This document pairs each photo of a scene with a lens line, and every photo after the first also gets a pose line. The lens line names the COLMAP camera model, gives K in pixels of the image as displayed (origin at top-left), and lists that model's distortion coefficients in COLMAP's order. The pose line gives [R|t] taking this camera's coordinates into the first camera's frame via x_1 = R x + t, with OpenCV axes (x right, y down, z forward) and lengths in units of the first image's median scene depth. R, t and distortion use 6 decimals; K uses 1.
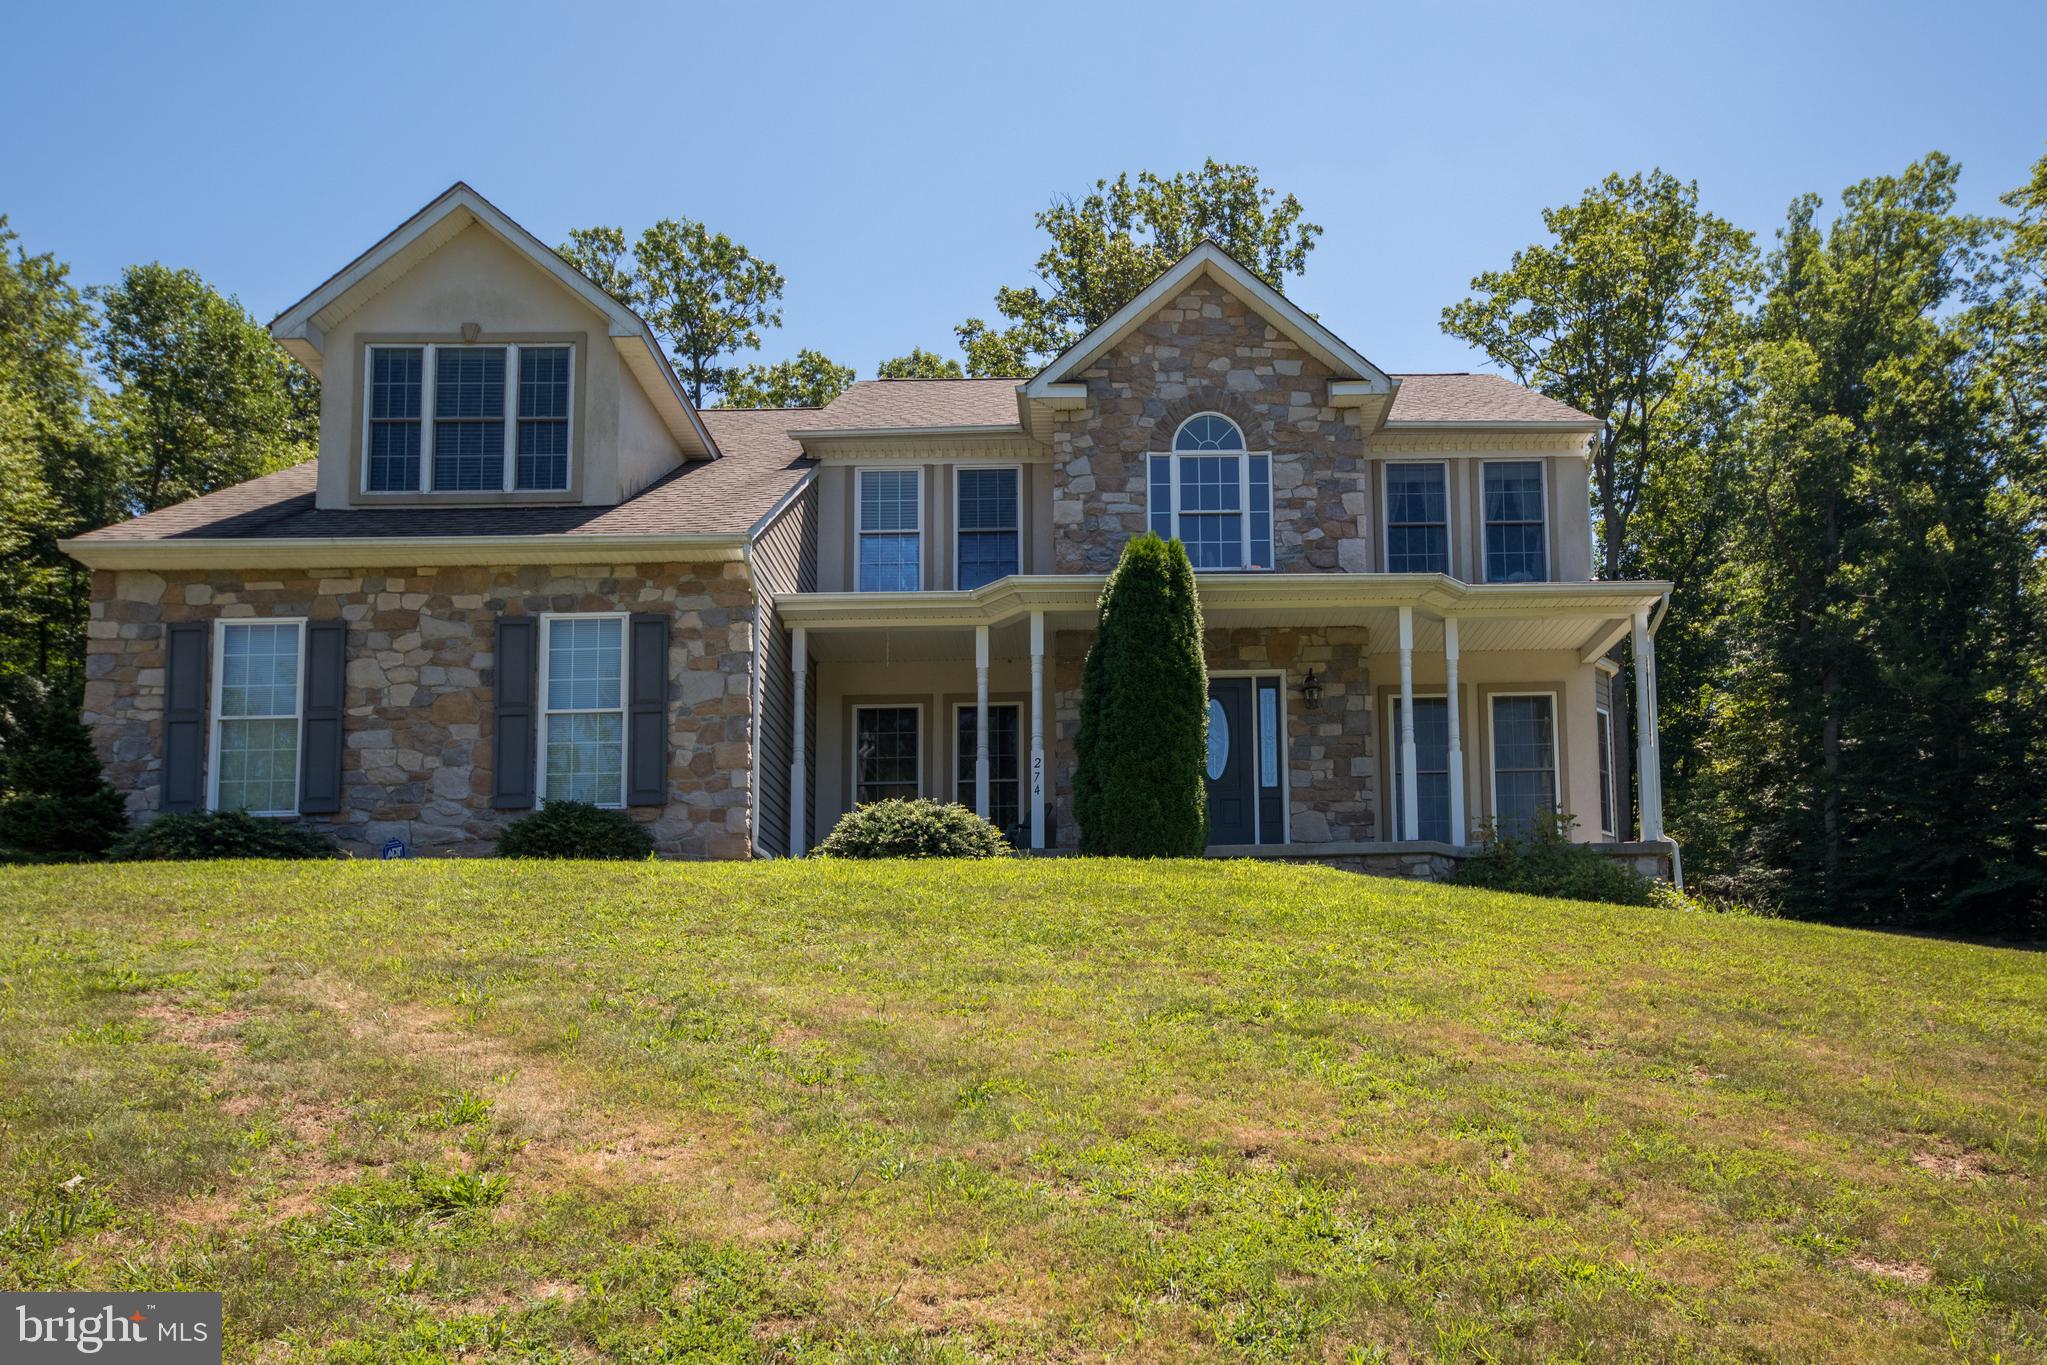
lens RADIAL K [[1451.3, 0, 1182.6], [0, 1451.3, 943.2], [0, 0, 1]] dist [0.003736, 0.004197]
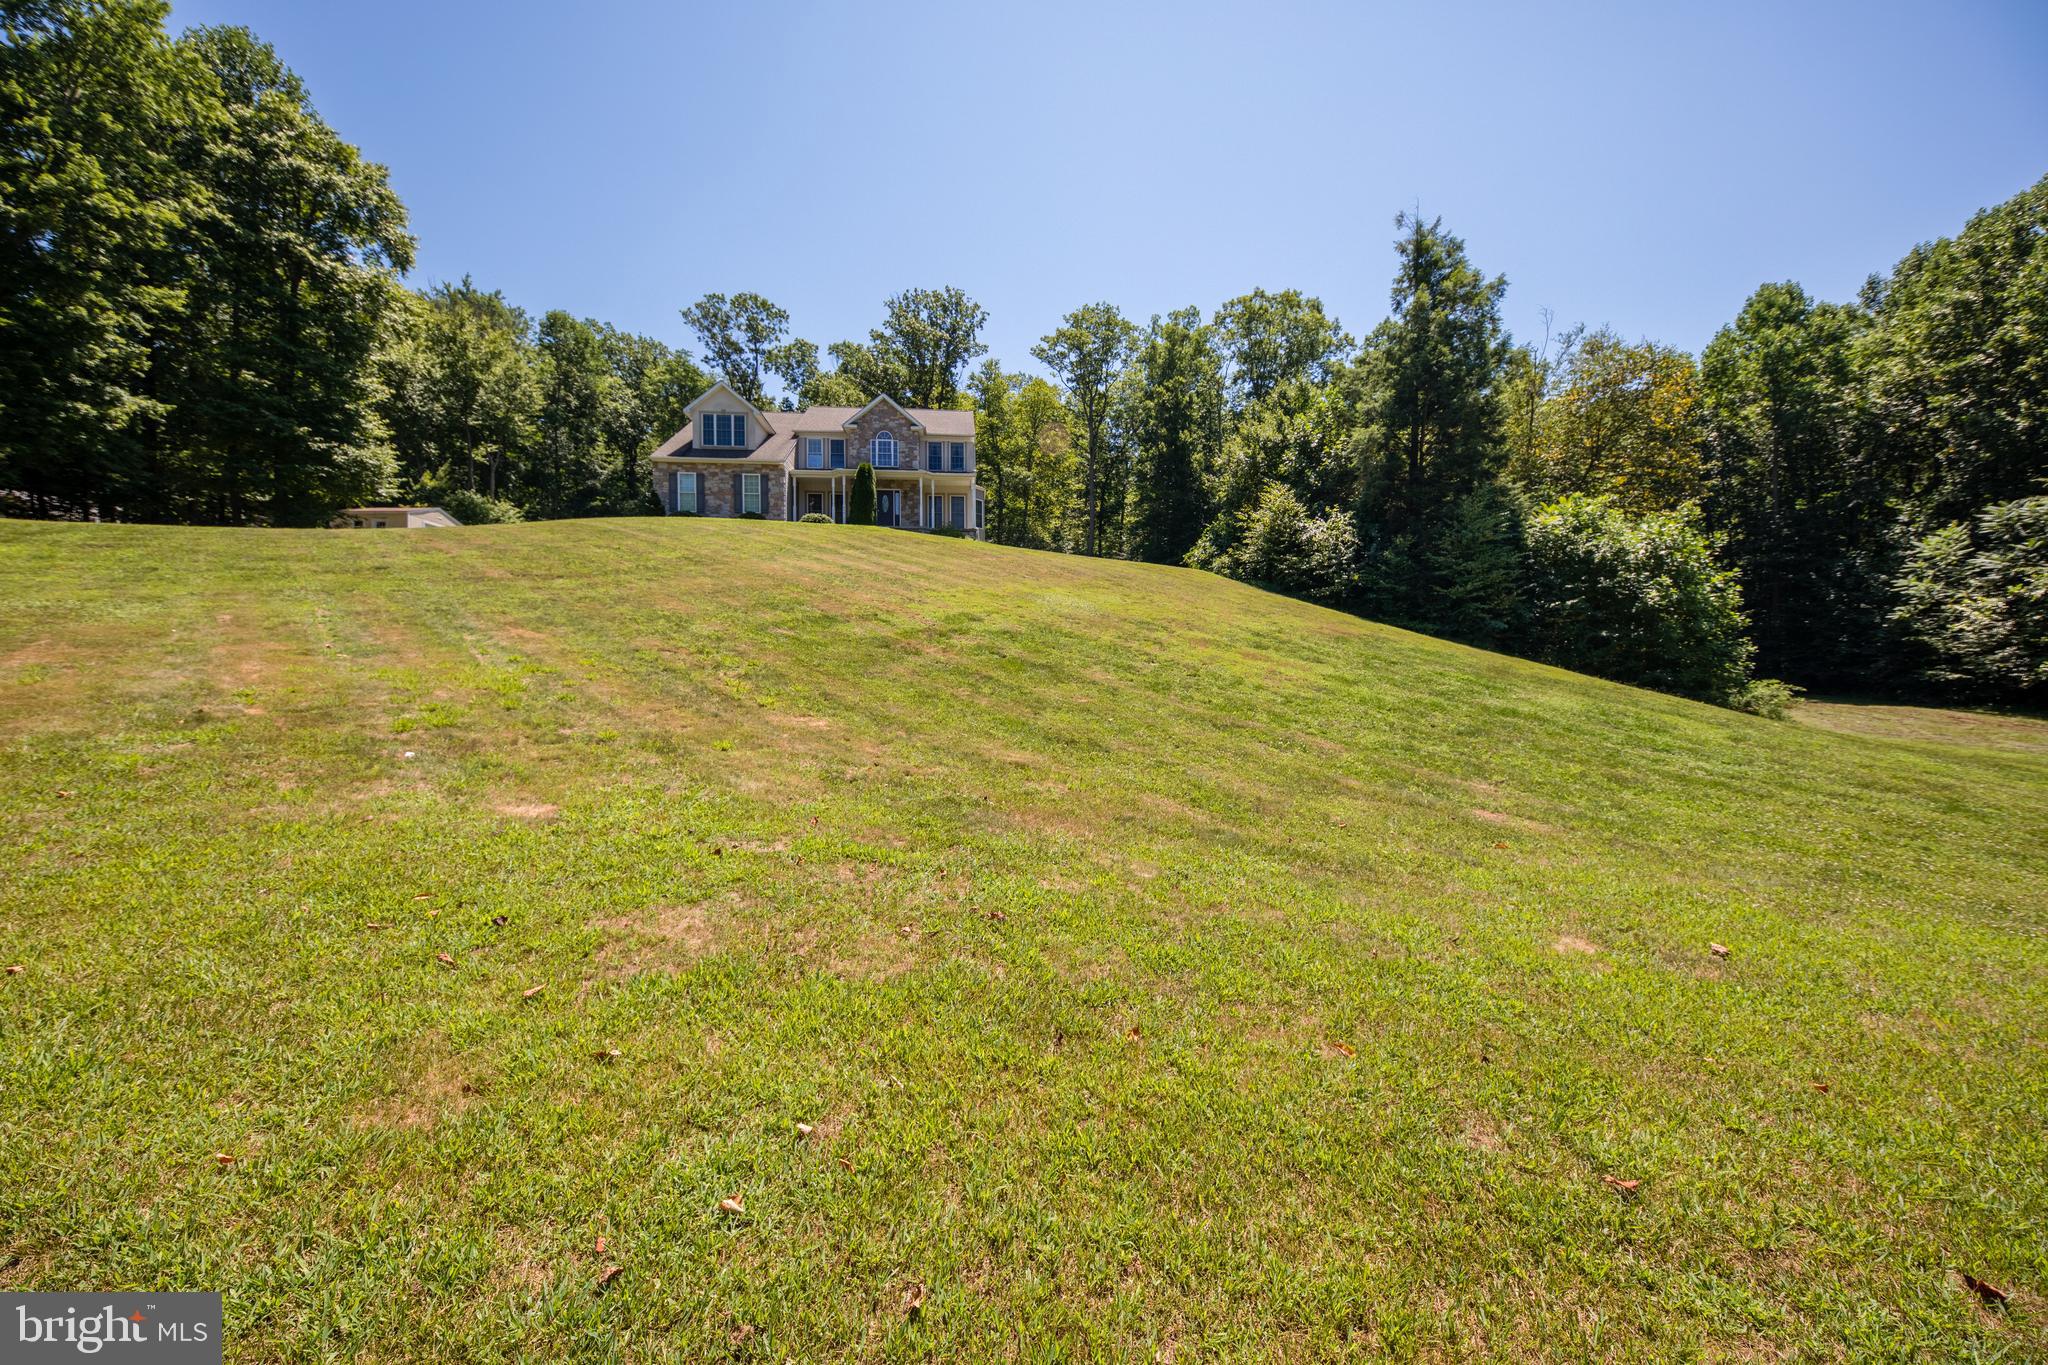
lens RADIAL K [[723.3, 0, 1052.8], [0, 723.3, 701.8], [0, 0, 1]] dist [-0.001027, -0.000013]
pose [[0.996953, 0.019836, 0.075440, 0.397589], [-0.029522, 0.991135, 0.129535, 0.174808], [-0.072202, -0.131368, 0.988701, -1.433867]]
